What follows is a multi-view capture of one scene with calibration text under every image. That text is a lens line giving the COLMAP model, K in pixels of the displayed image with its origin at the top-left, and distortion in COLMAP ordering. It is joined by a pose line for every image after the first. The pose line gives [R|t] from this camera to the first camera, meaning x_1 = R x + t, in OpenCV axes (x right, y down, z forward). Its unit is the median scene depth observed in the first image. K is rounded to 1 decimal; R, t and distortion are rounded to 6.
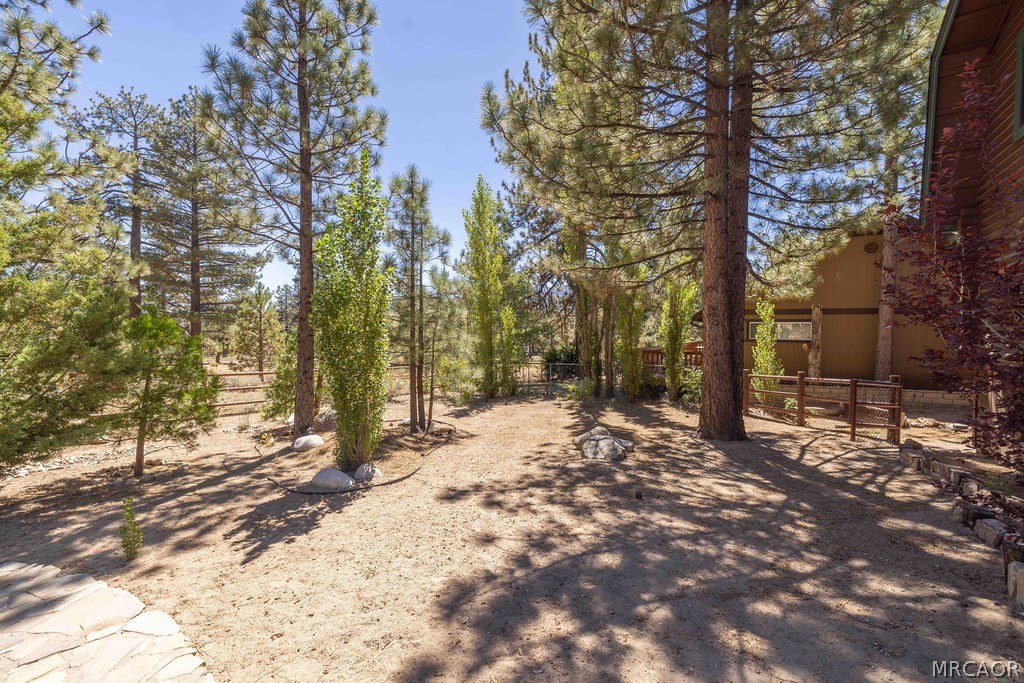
lens RADIAL K [[447.7, 0, 538.3], [0, 447.7, 343.3], [0, 0, 1]] dist [0.000256, 0.000002]
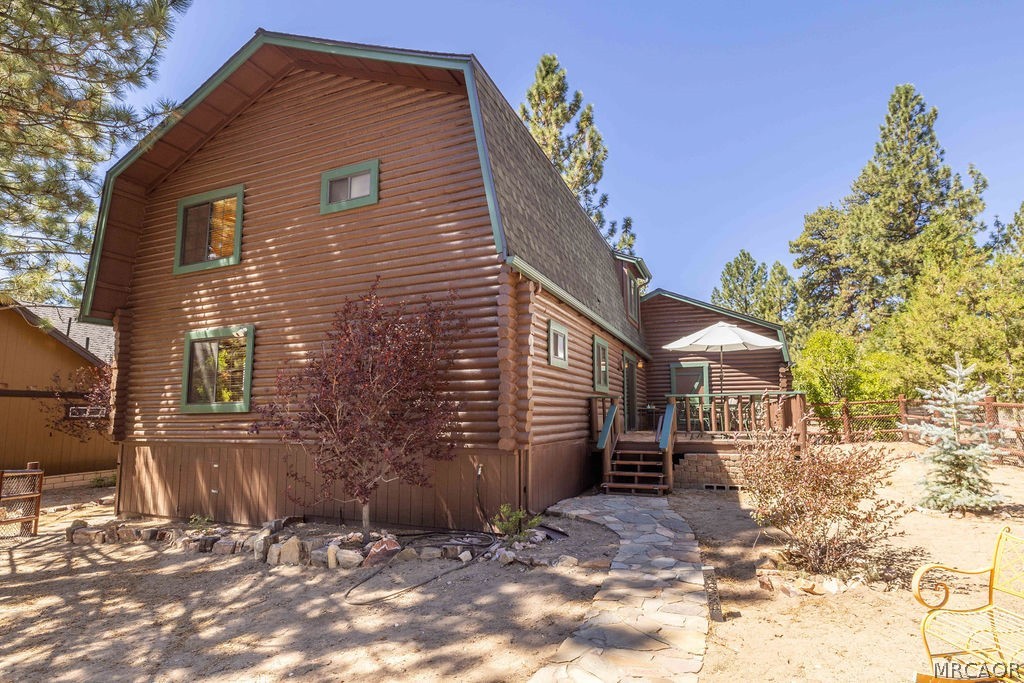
lens RADIAL K [[447.7, 0, 538.3], [0, 447.7, 343.3], [0, 0, 1]] dist [0.000256, 0.000002]
pose [[-0.147336, 0.140892, 0.979000, -0.502950], [0.042562, 0.989789, -0.136039, -0.005540], [-0.988170, 0.021625, -0.151828, 0.126940]]
